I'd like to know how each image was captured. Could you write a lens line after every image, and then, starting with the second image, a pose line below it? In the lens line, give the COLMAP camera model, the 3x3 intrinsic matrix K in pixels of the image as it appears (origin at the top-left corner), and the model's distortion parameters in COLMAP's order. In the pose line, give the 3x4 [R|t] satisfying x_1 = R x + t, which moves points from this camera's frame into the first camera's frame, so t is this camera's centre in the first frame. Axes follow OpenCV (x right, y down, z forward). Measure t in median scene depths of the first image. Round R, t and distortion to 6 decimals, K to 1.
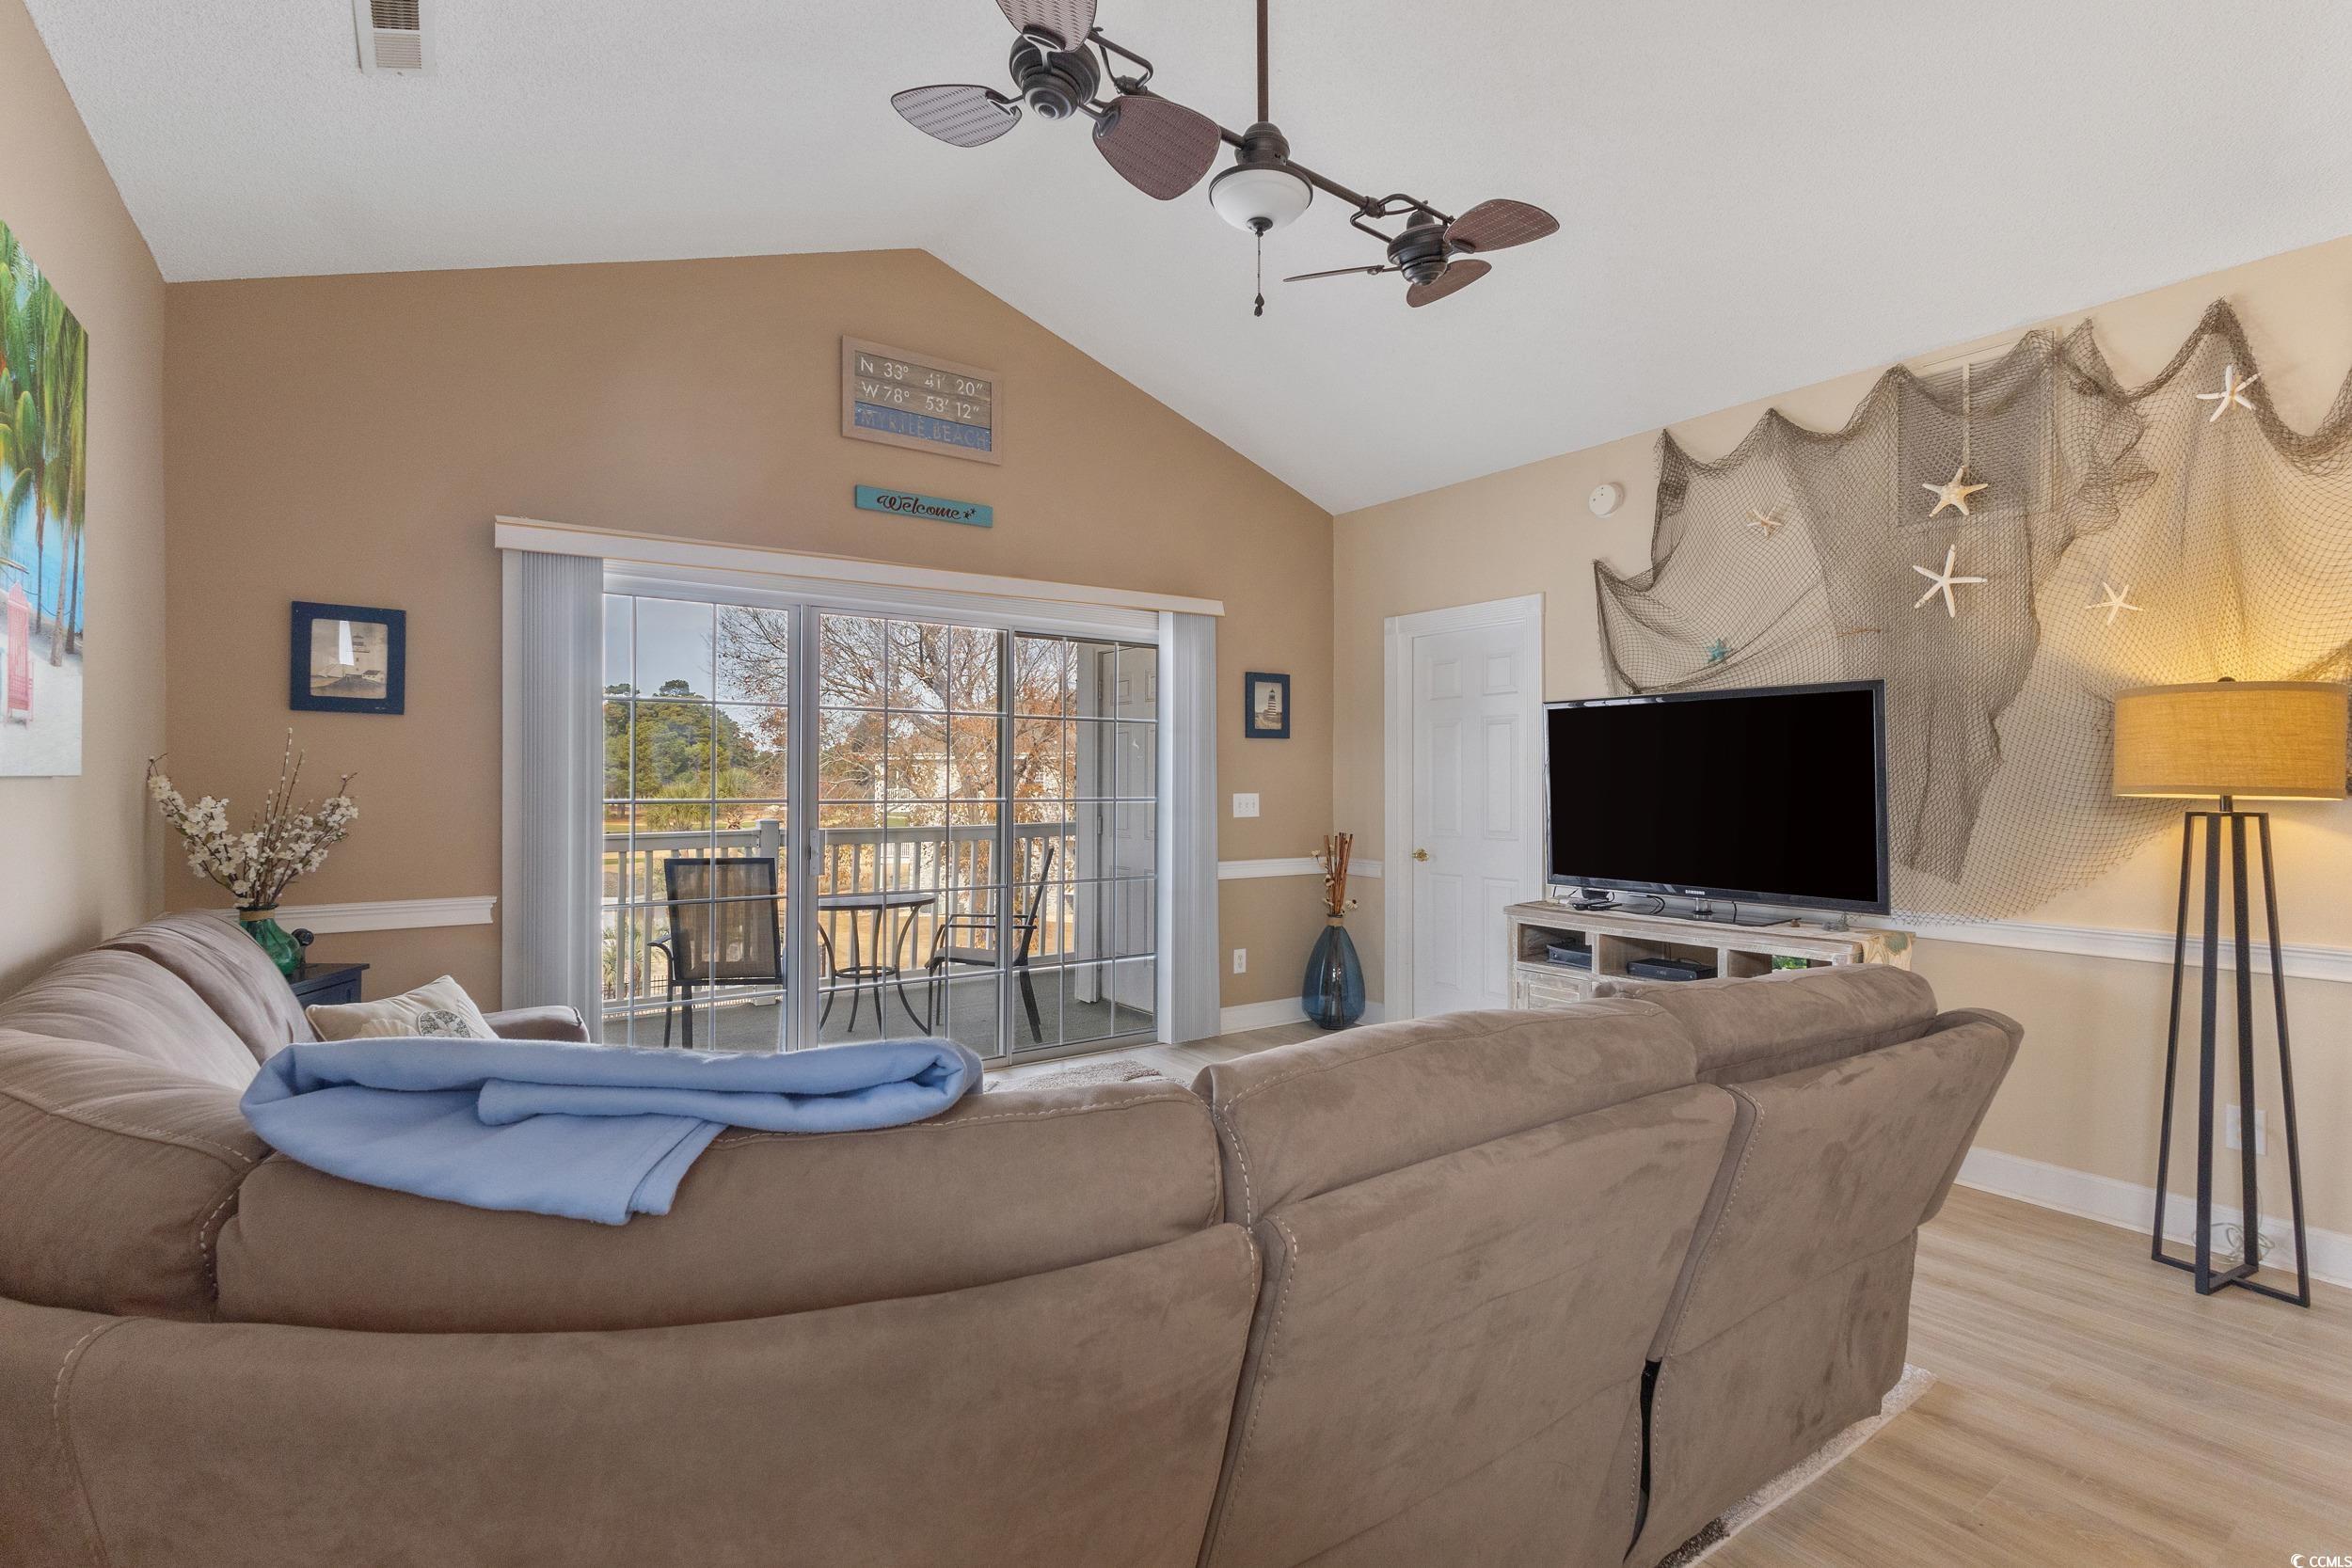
lens RADIAL K [[1086.5, 0, 1157.2], [0, 1086.5, 777.6], [0, 0, 1]] dist [0.009680, -0.000660]
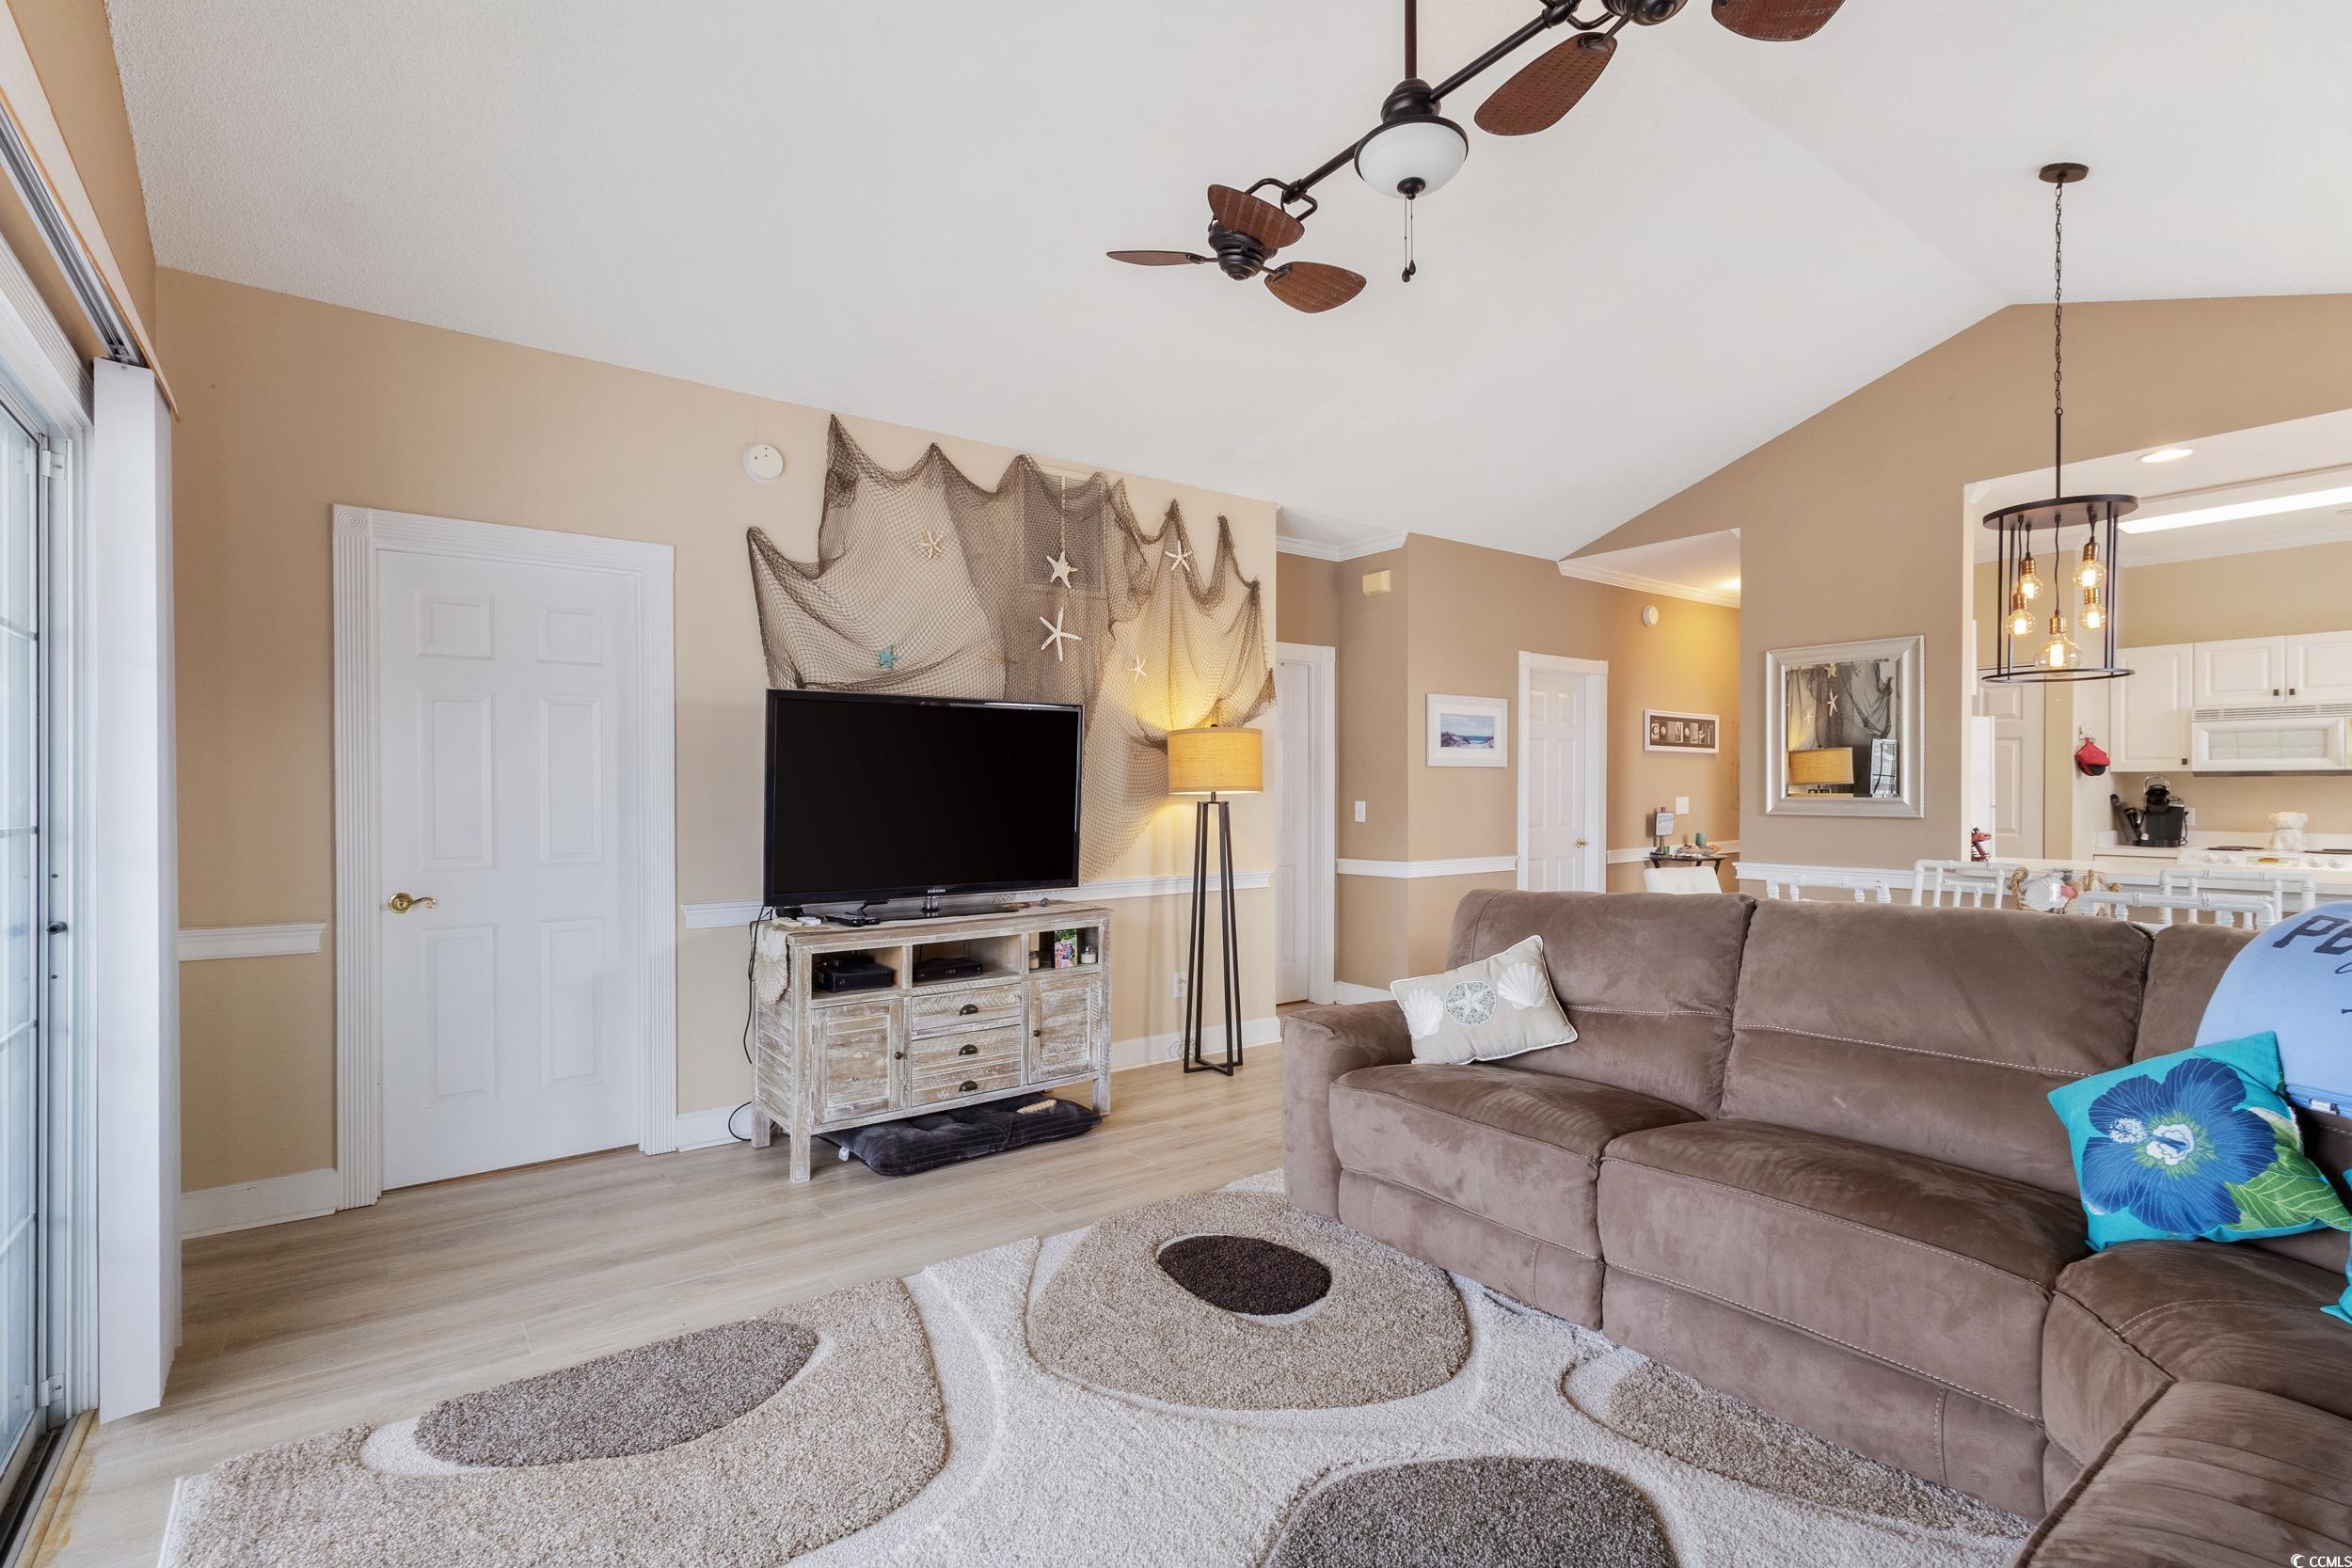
lens RADIAL K [[1086.5, 0, 1167.5], [0, 1086.5, 794.1], [0, 0, 1]] dist [0.009680, -0.000660]
pose [[-0.030684, -0.008003, 0.999497, -0.612590], [0.001224, 0.999967, 0.008044, 0.005607], [-0.999528, 0.001470, -0.030673, 0.911677]]
